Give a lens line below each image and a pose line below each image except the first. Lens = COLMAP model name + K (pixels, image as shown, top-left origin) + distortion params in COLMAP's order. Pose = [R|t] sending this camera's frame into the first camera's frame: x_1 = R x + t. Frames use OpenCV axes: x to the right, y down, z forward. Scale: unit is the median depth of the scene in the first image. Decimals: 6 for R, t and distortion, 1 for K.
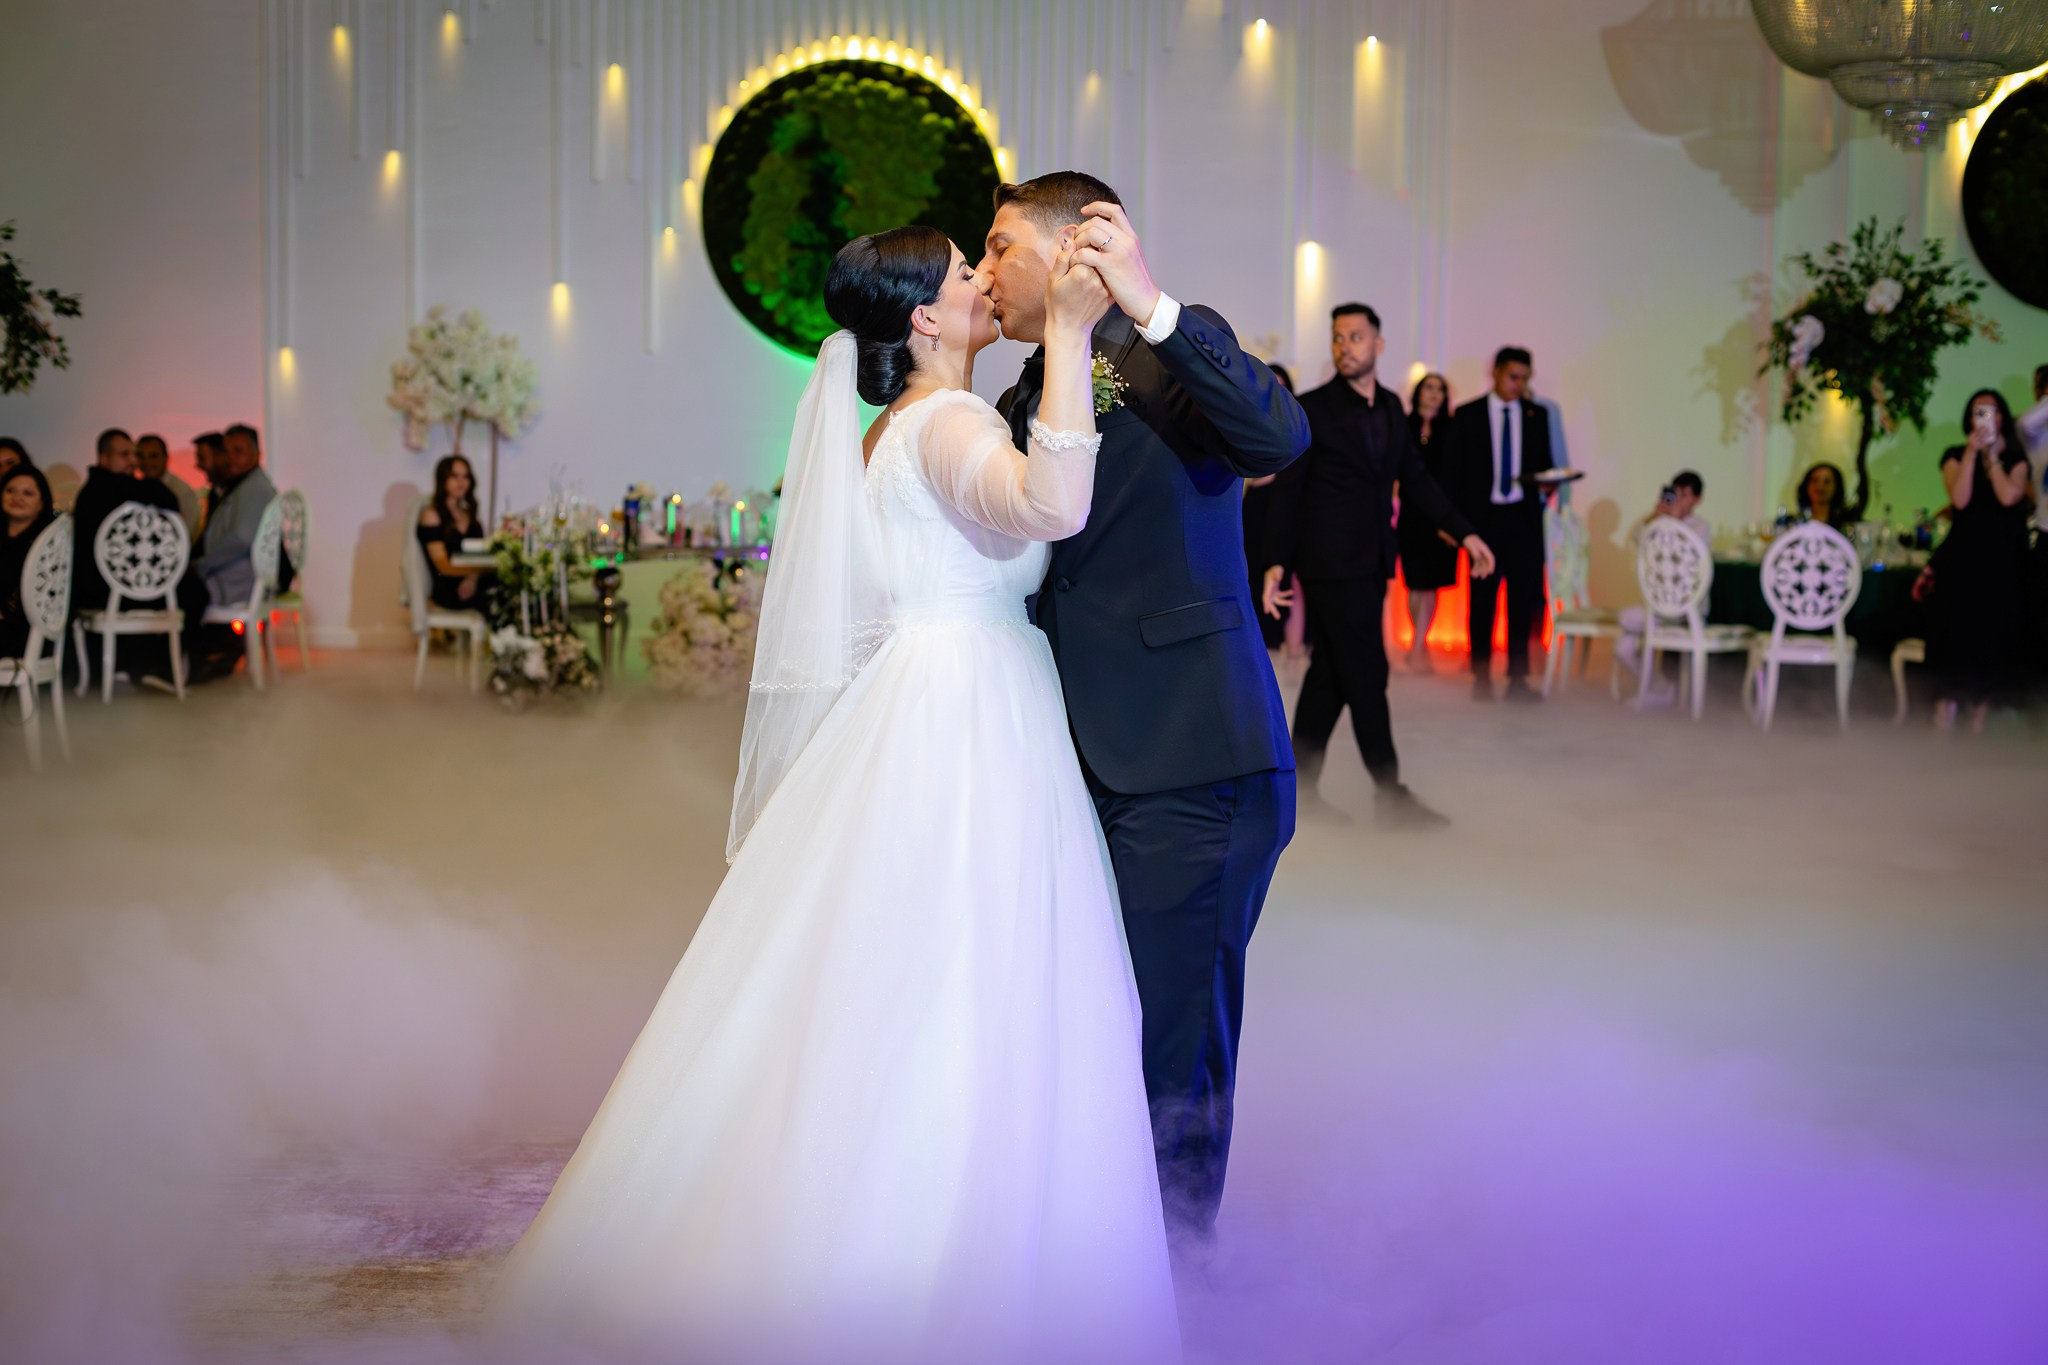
lens RADIAL K [[2855.5, 0, 1023.6], [0, 2855.5, 675.6], [0, 0, 1]] dist [0.007267, -0.093586]
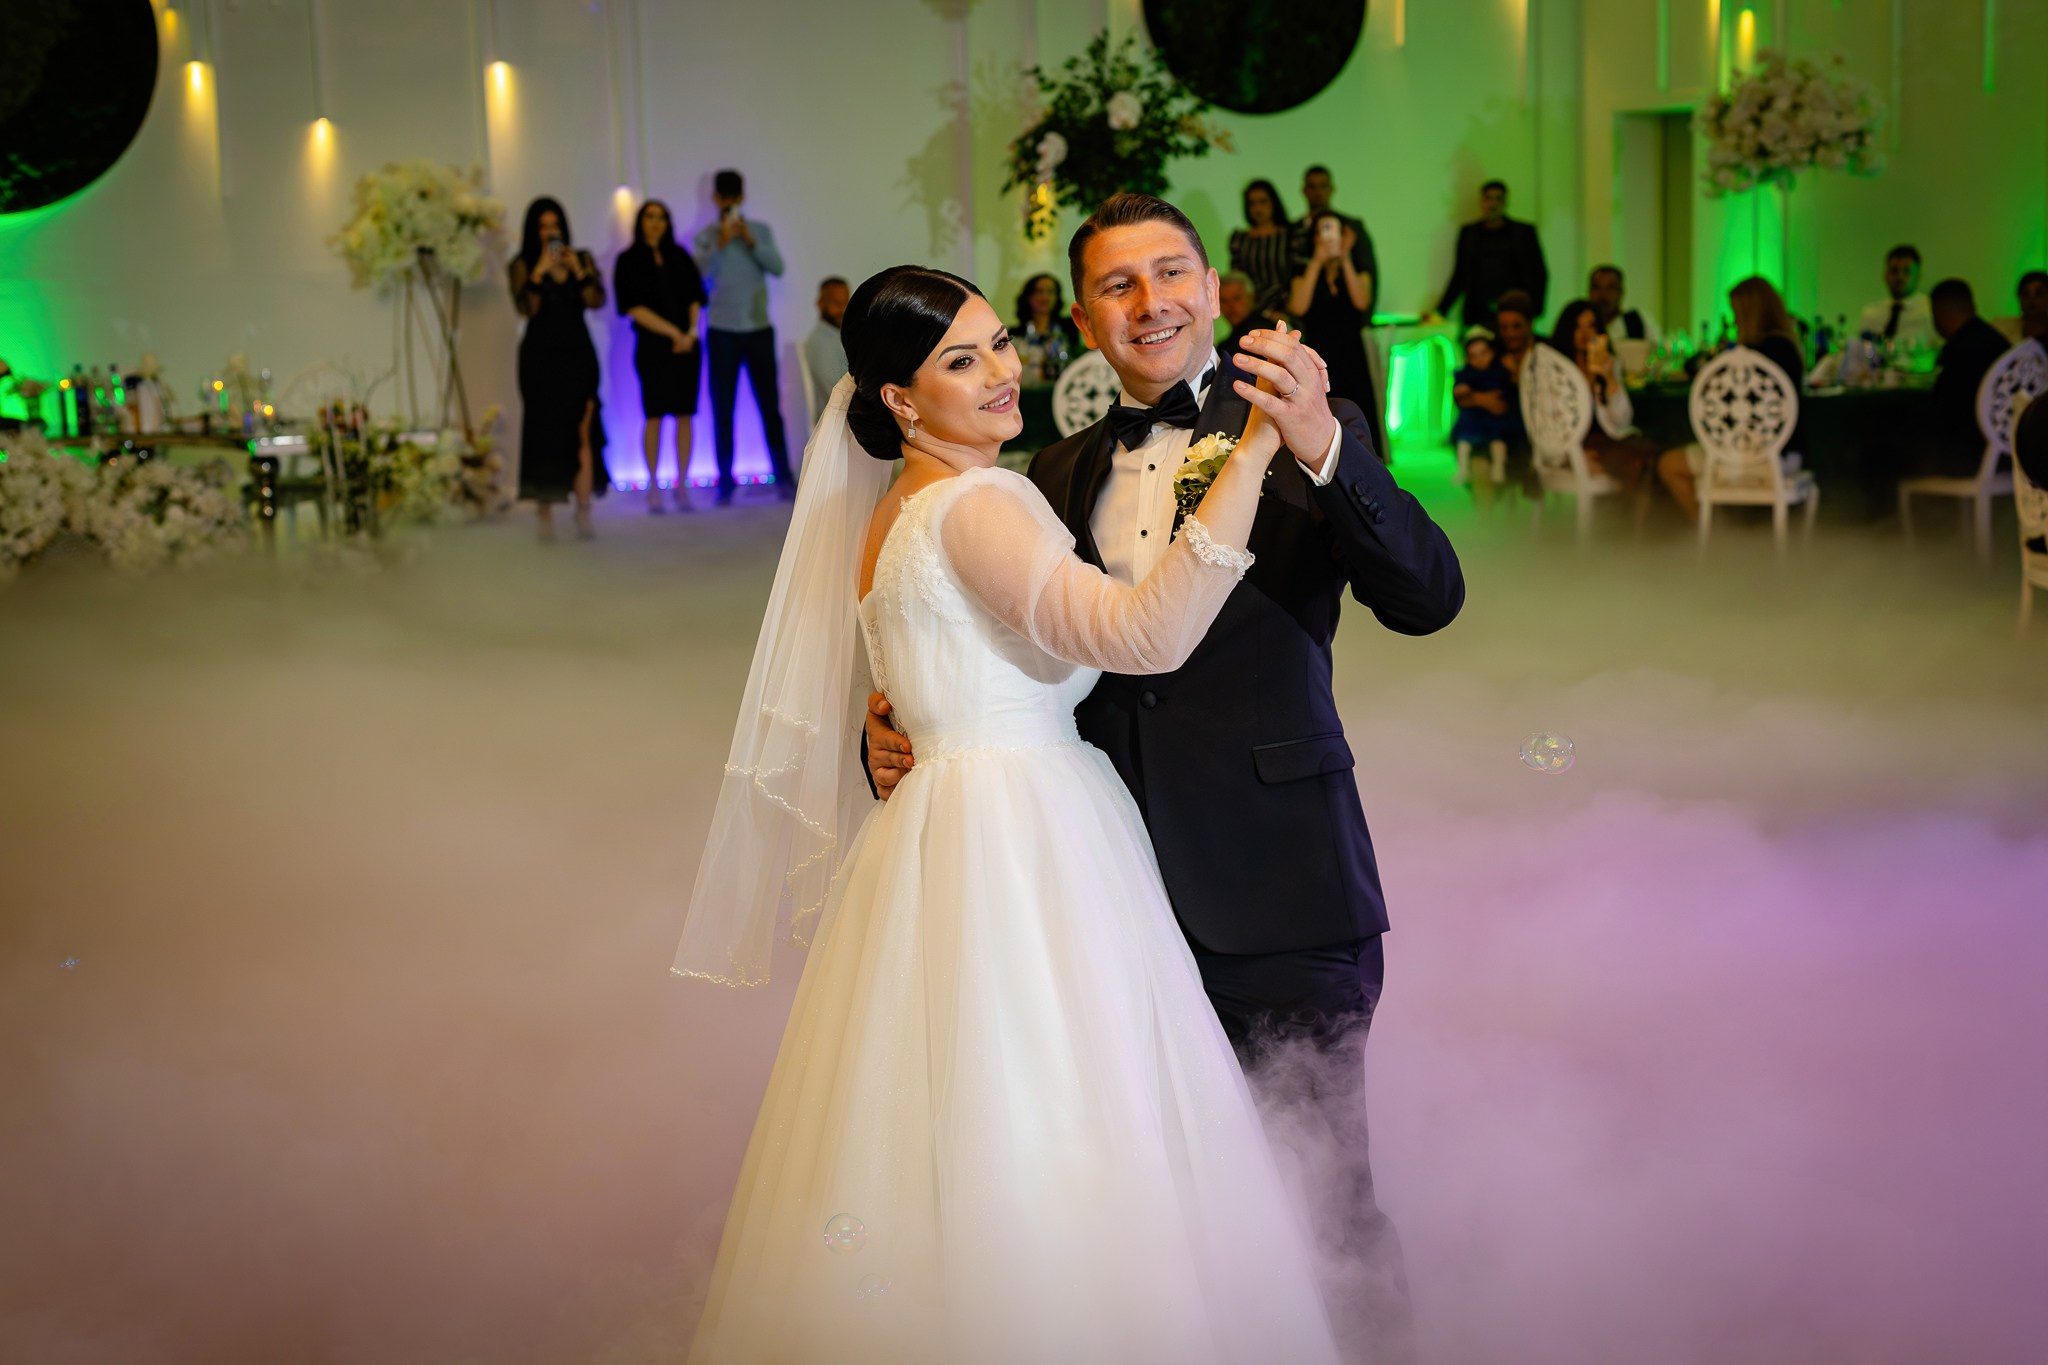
lens RADIAL K [[2855.5, 0, 1023.6], [0, 2855.5, 675.6], [0, 0, 1]] dist [0.007267, -0.093586]
pose [[0.936244, -0.099981, 0.336825, -0.084346], [0.072372, 0.992978, 0.093582, -0.031421], [-0.343816, -0.063238, 0.936905, 0.061654]]
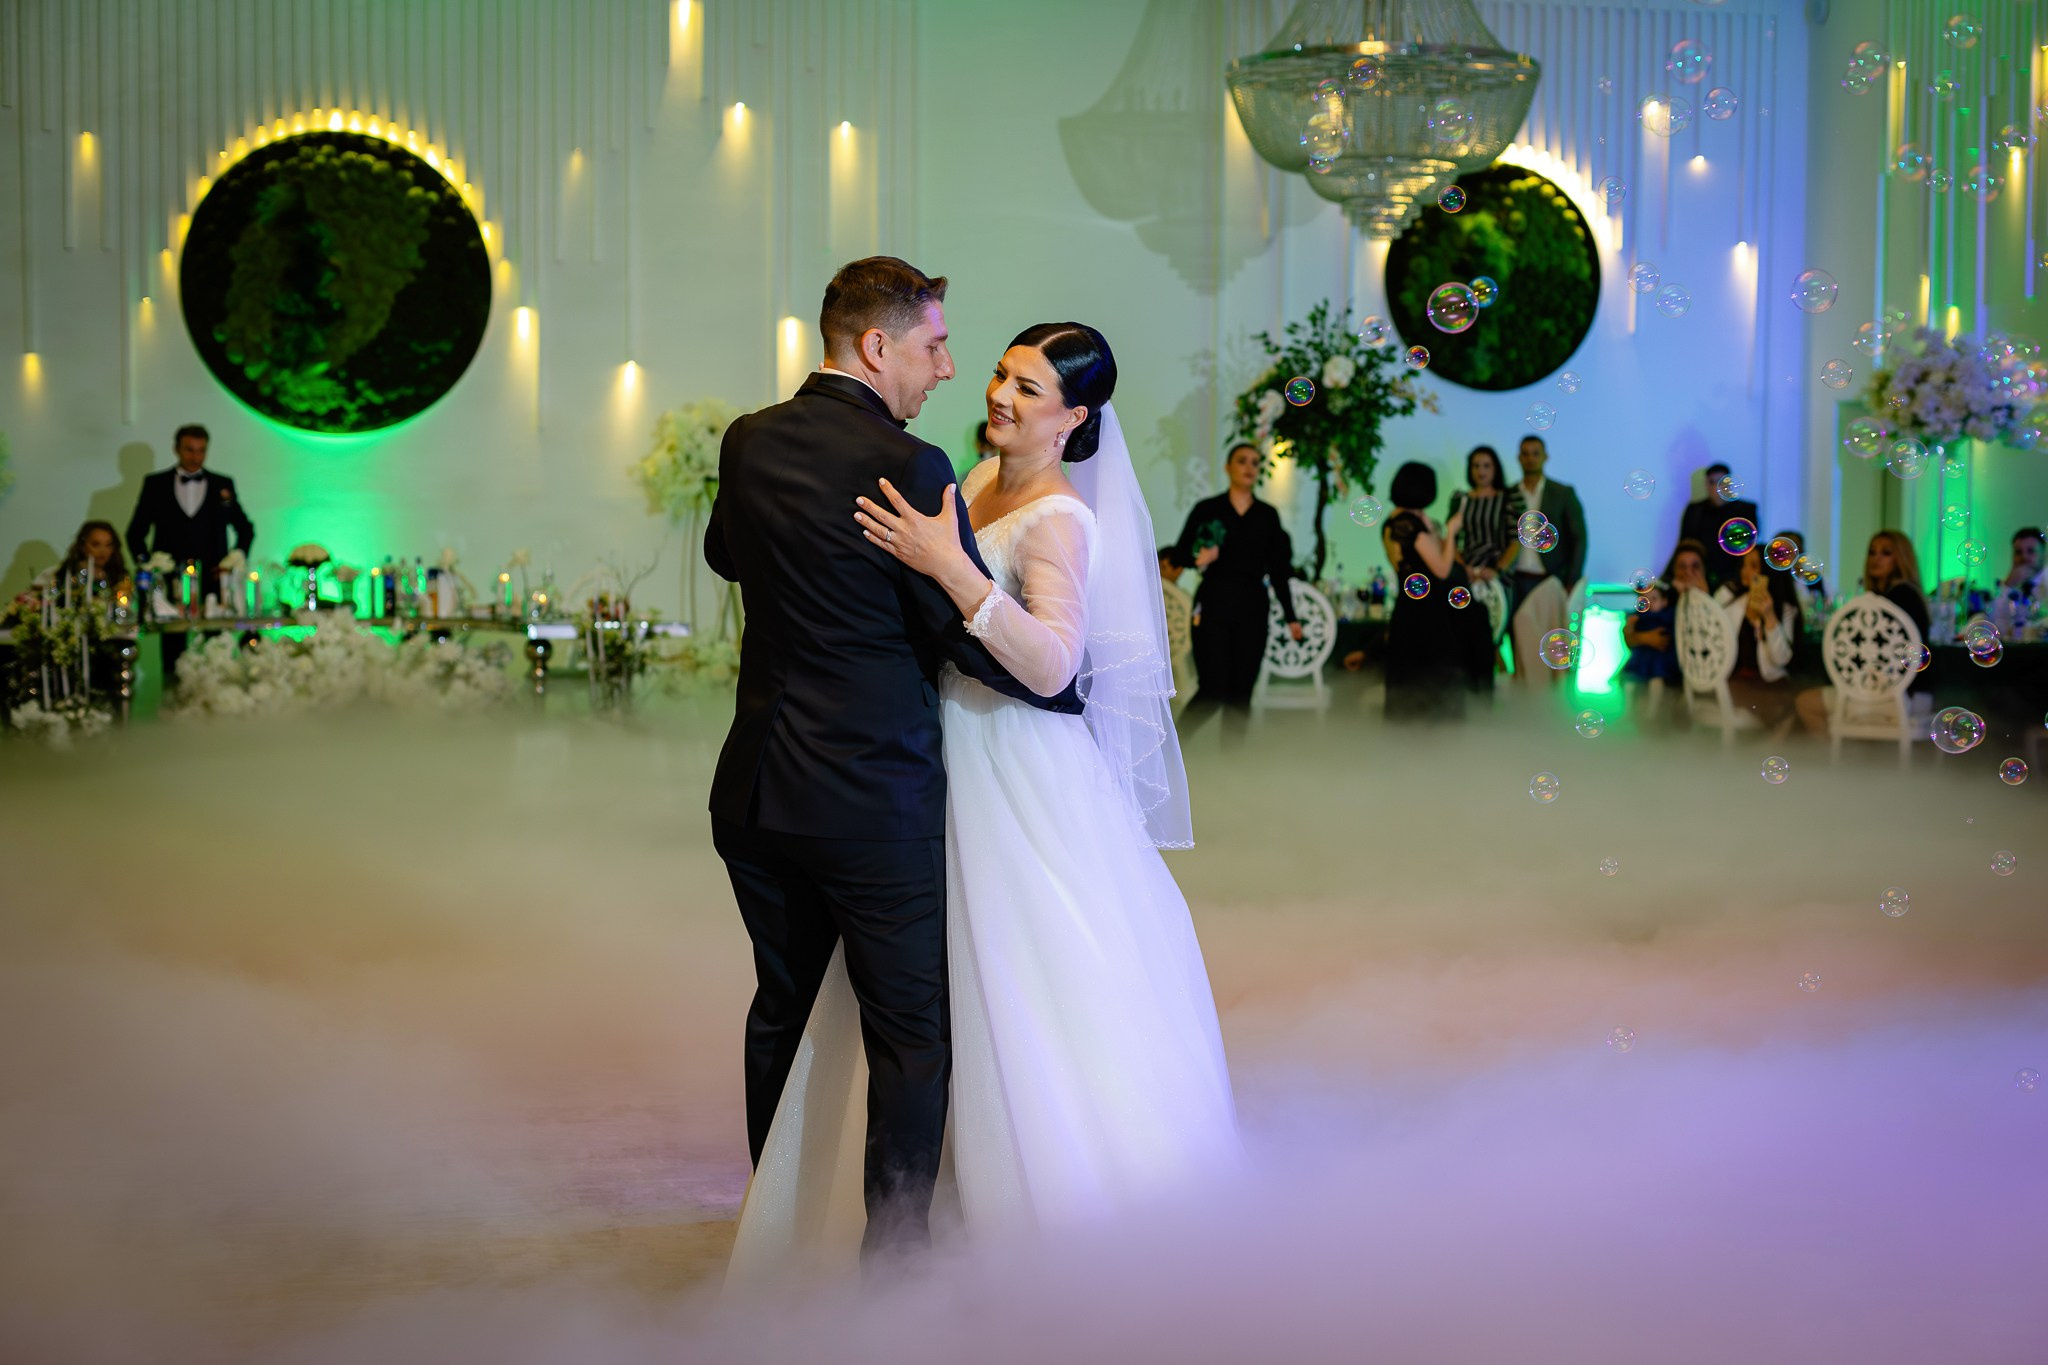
lens RADIAL K [[2832.3, 0, 1025.0], [0, 2832.3, 690.2], [0, 0, 1]] dist [0.001423, -0.079919]
pose [[0.974371, -0.020393, 0.224019, -0.057704], [0.024470, 0.999581, -0.015438, 0.002229], [-0.223611, 0.020524, 0.974462, -0.023680]]
